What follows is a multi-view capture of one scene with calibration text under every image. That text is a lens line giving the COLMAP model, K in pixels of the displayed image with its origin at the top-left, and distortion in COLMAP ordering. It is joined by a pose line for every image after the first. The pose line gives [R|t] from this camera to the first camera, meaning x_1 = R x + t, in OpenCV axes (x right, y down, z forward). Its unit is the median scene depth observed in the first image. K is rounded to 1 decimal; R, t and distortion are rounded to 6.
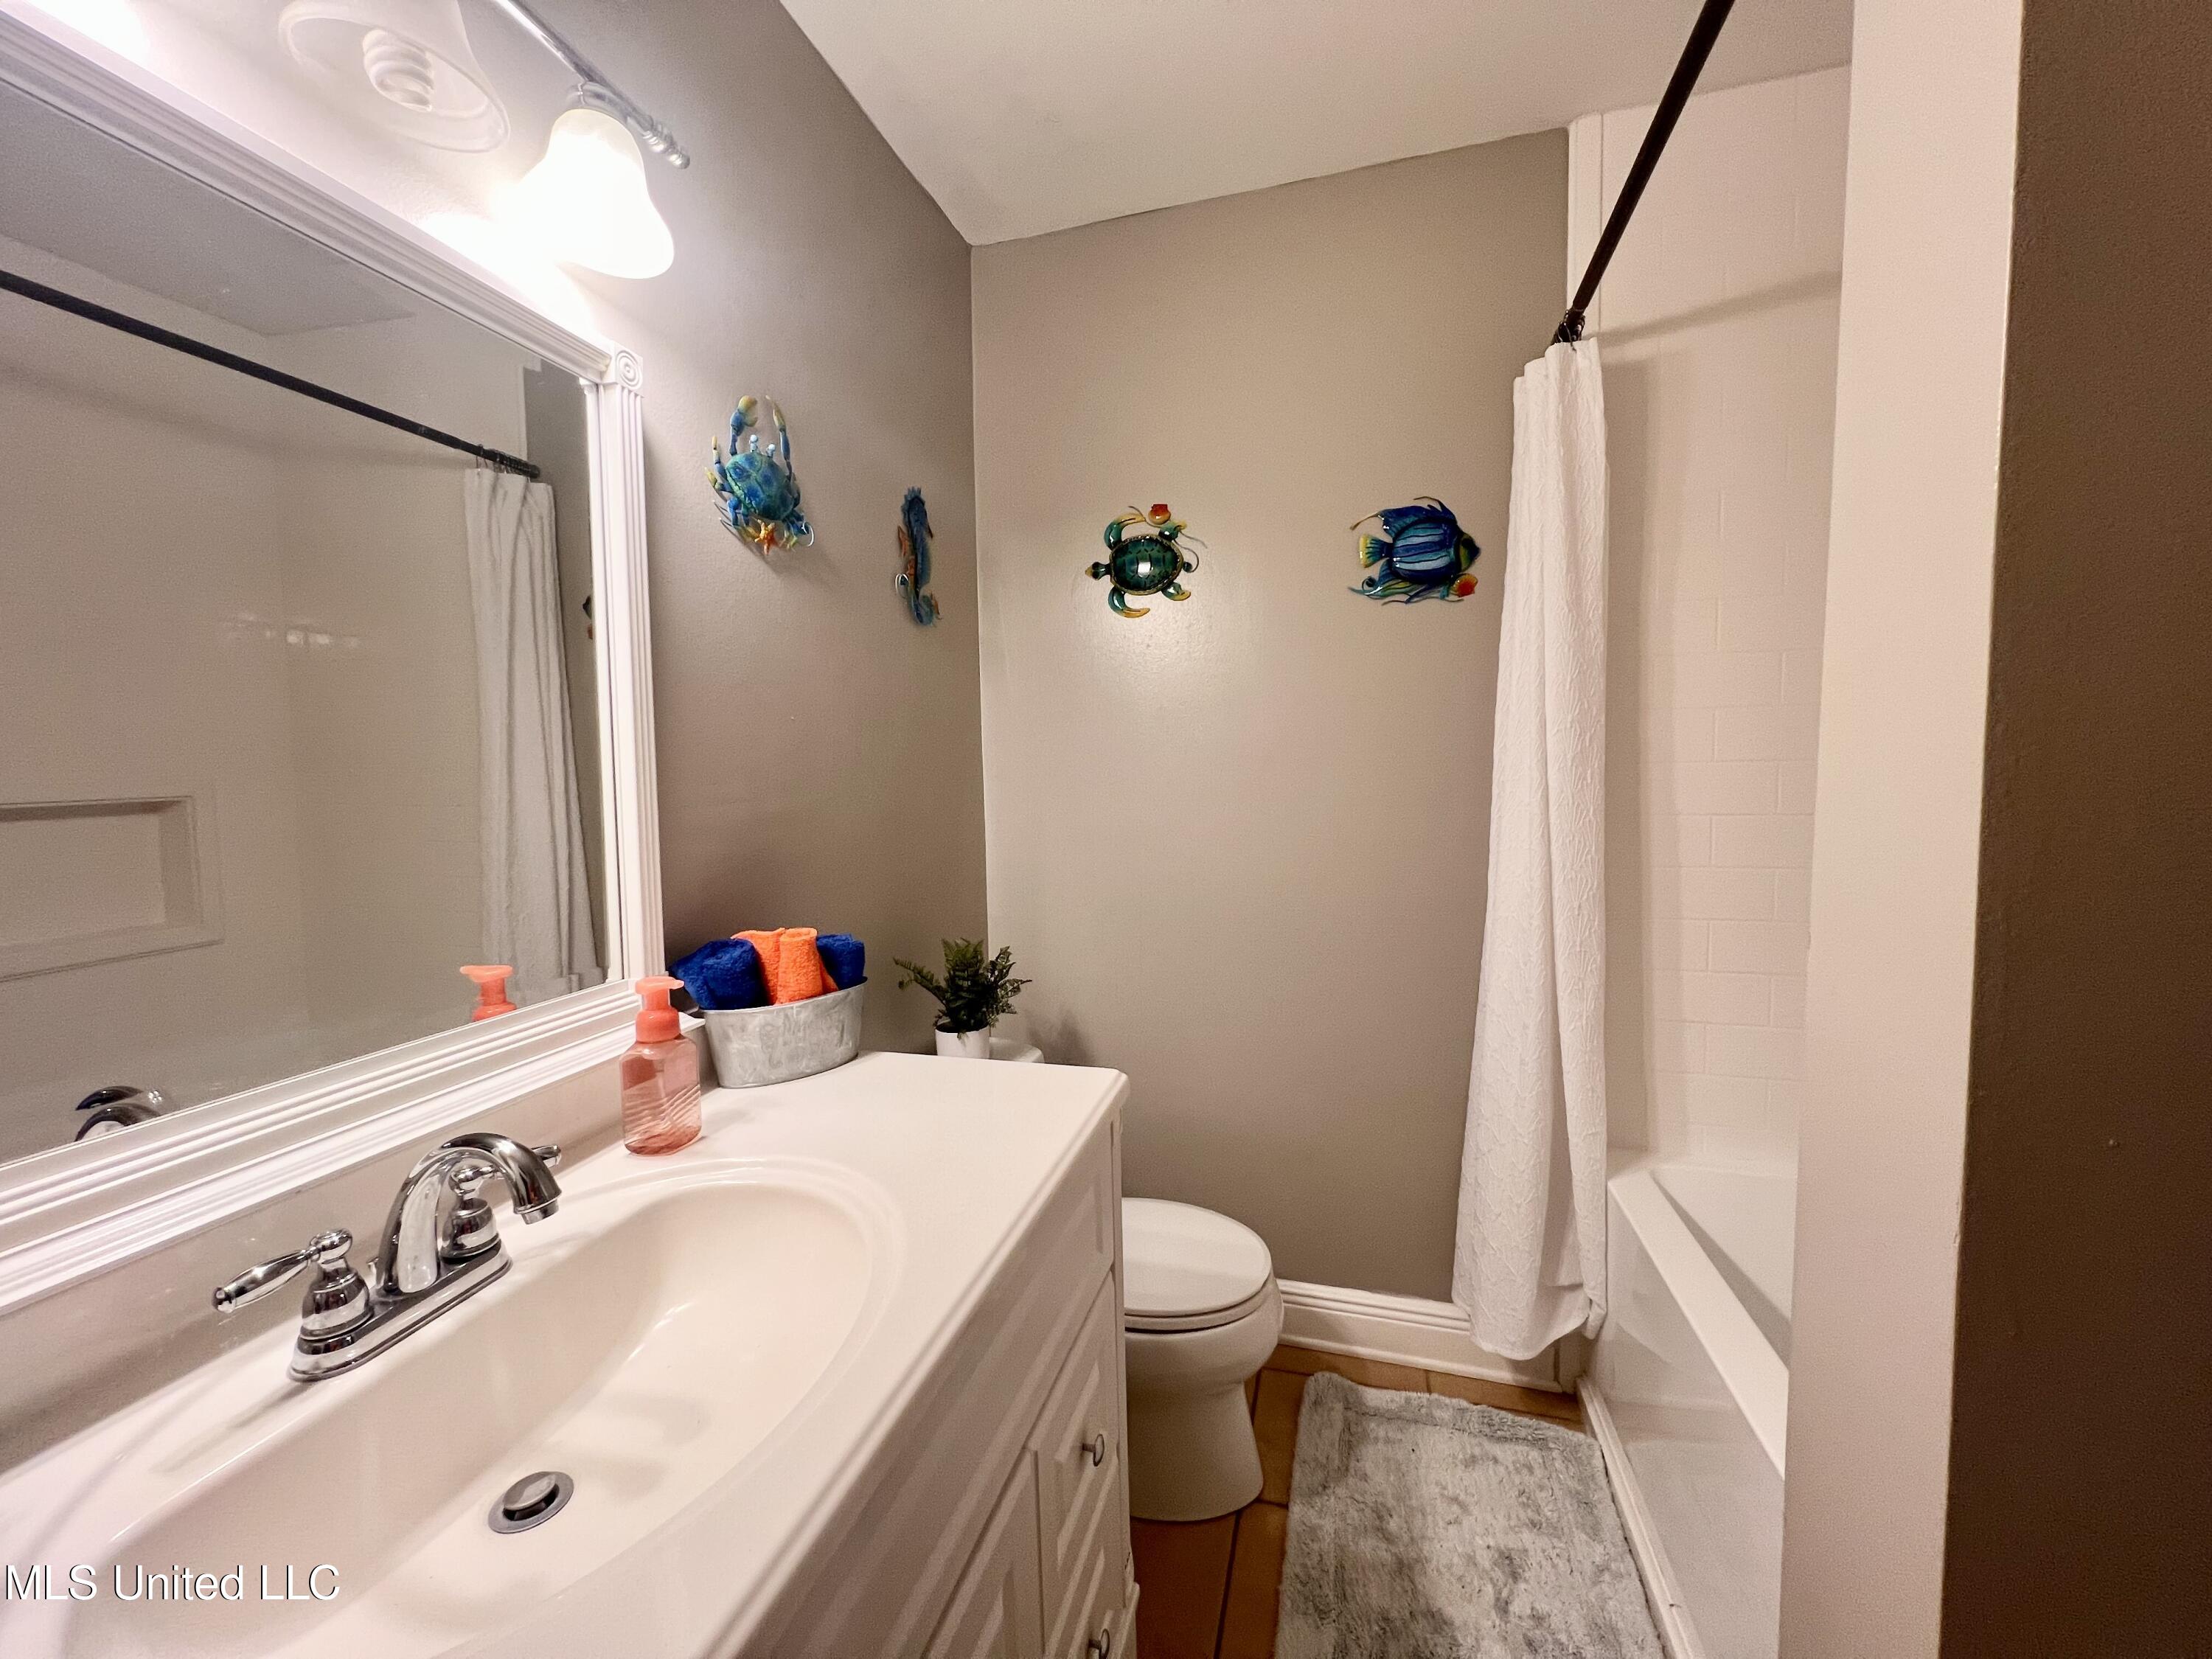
lens RADIAL K [[885.8, 0, 1103.6], [0, 885.8, 823.5], [0, 0, 1]] dist [-0.000843, 0.000038]
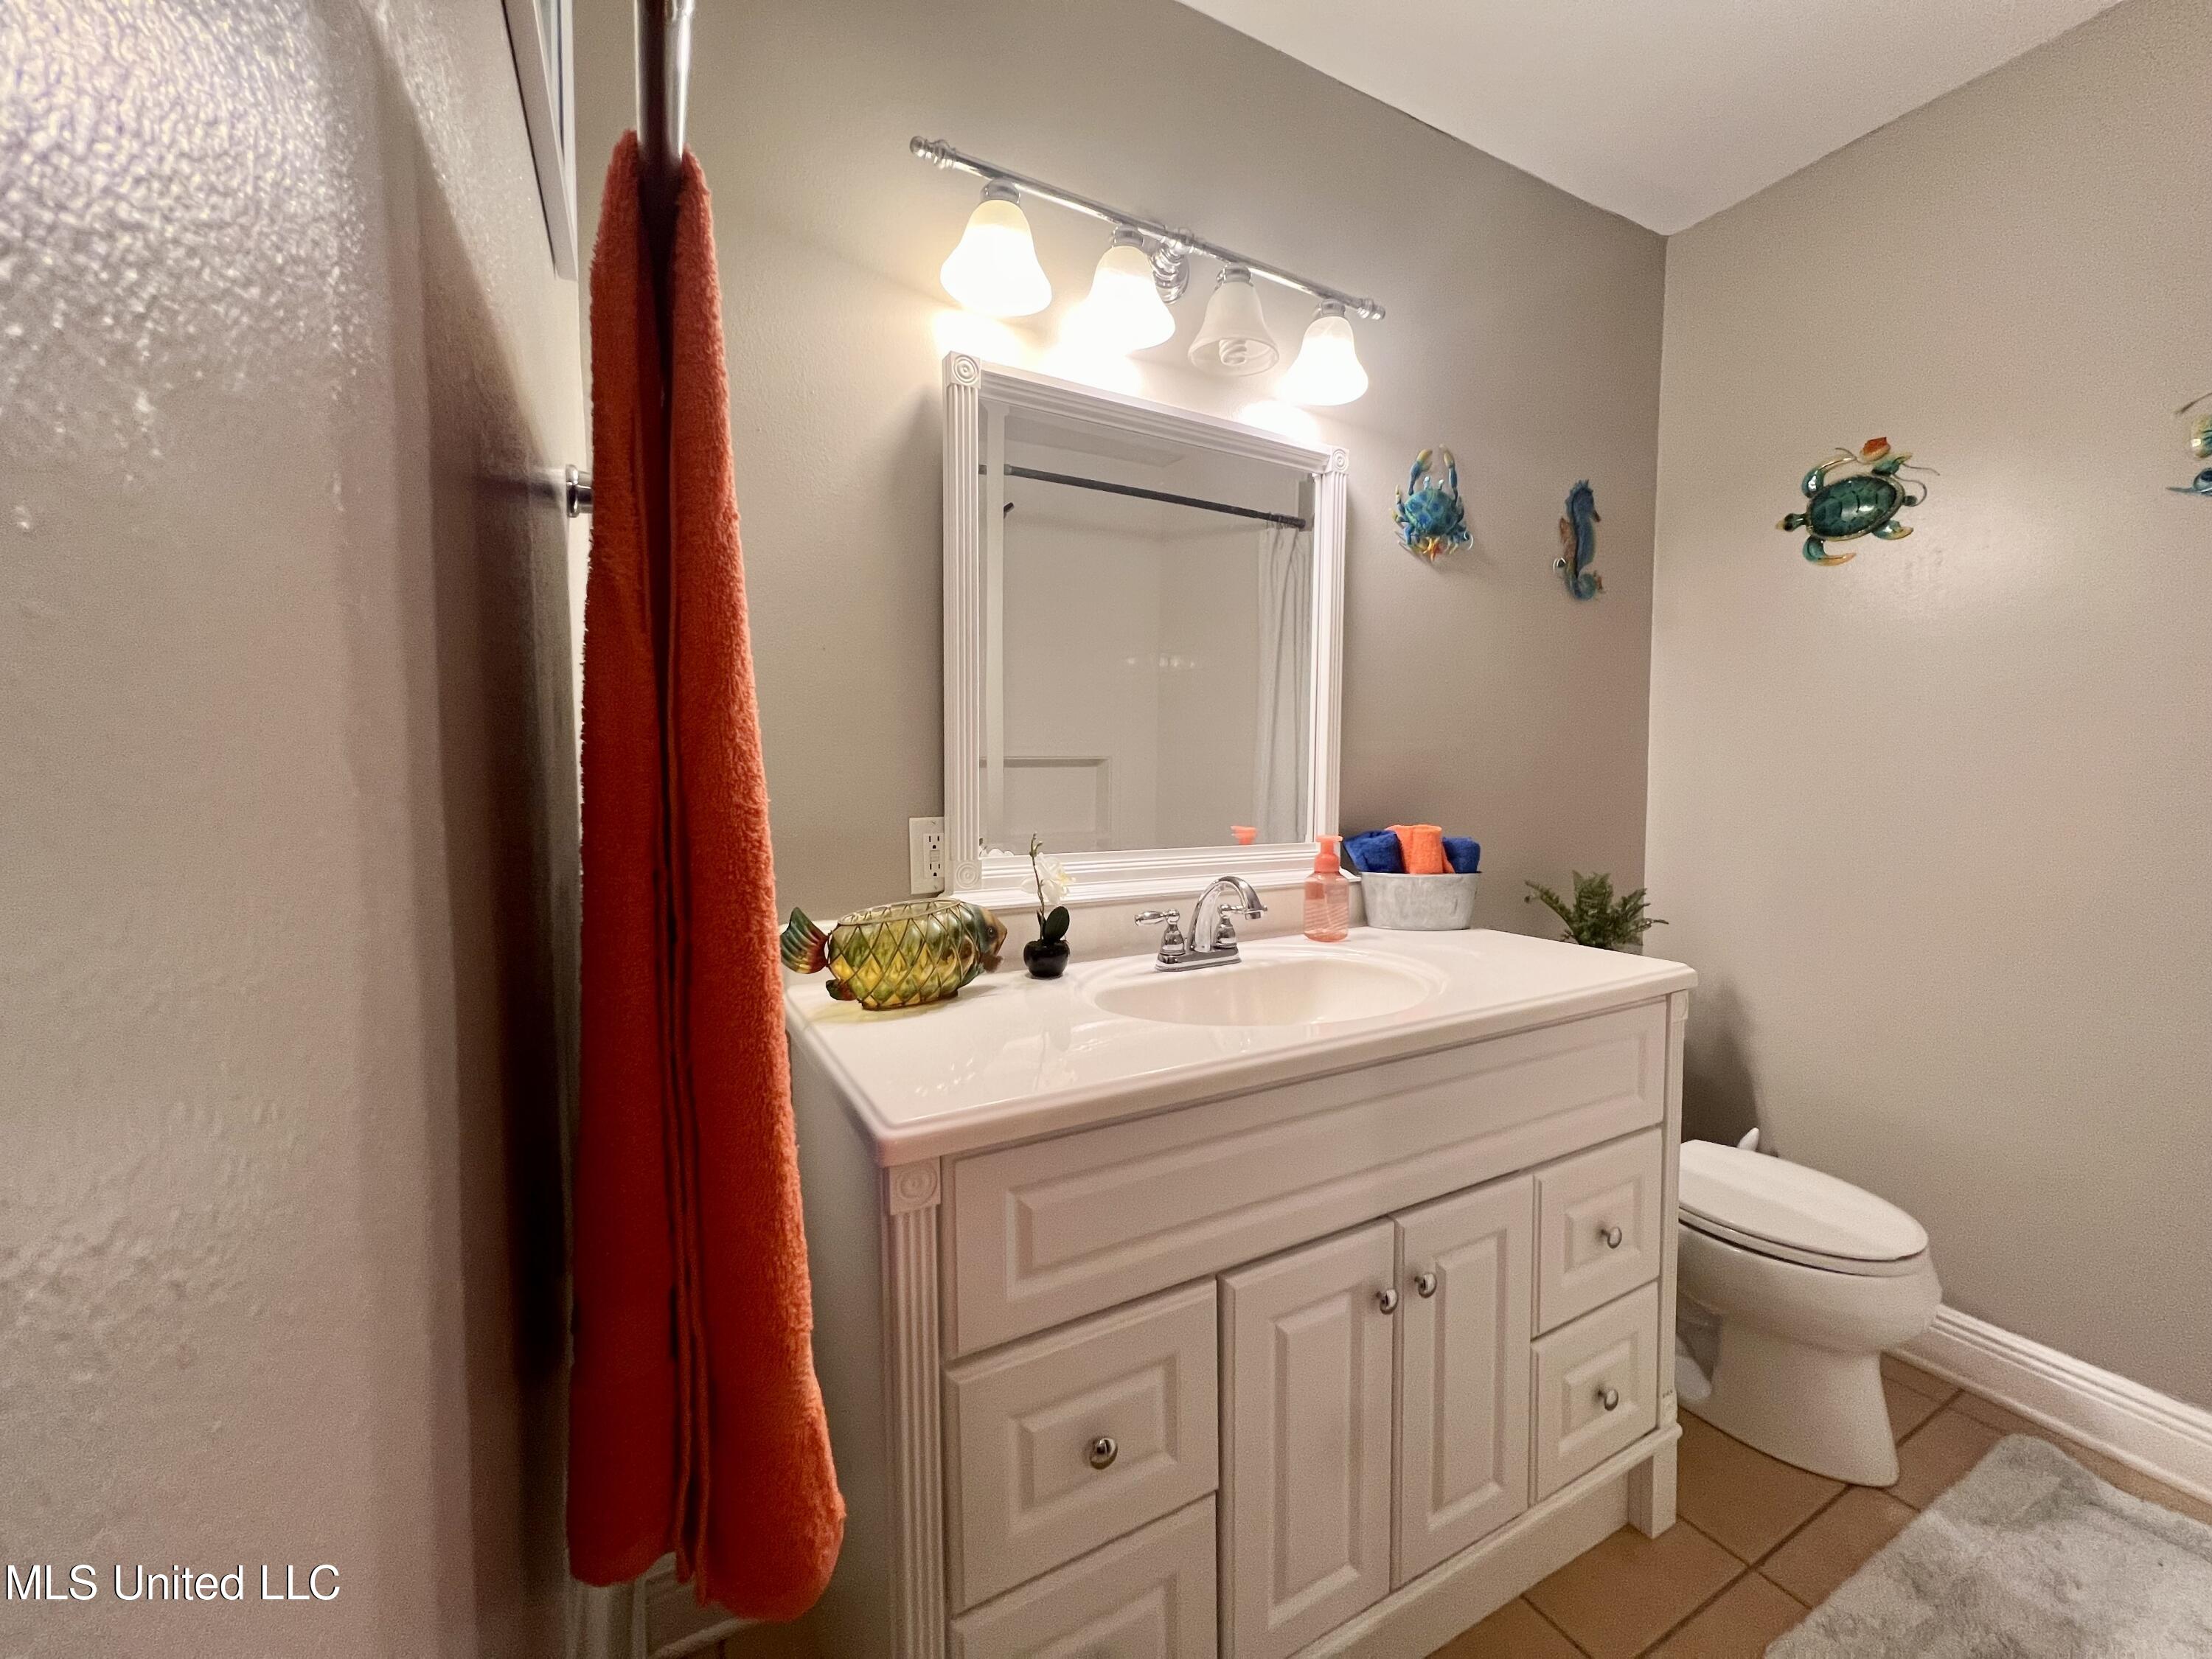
lens RADIAL K [[885.8, 0, 1106.4], [0, 885.8, 823.1], [0, 0, 1]] dist [-0.000843, 0.000038]
pose [[0.703344, 0.058151, -0.708467, 0.273037], [-0.059533, 0.997966, 0.022811, 0.105432], [0.708353, 0.026133, 0.705375, -0.331822]]
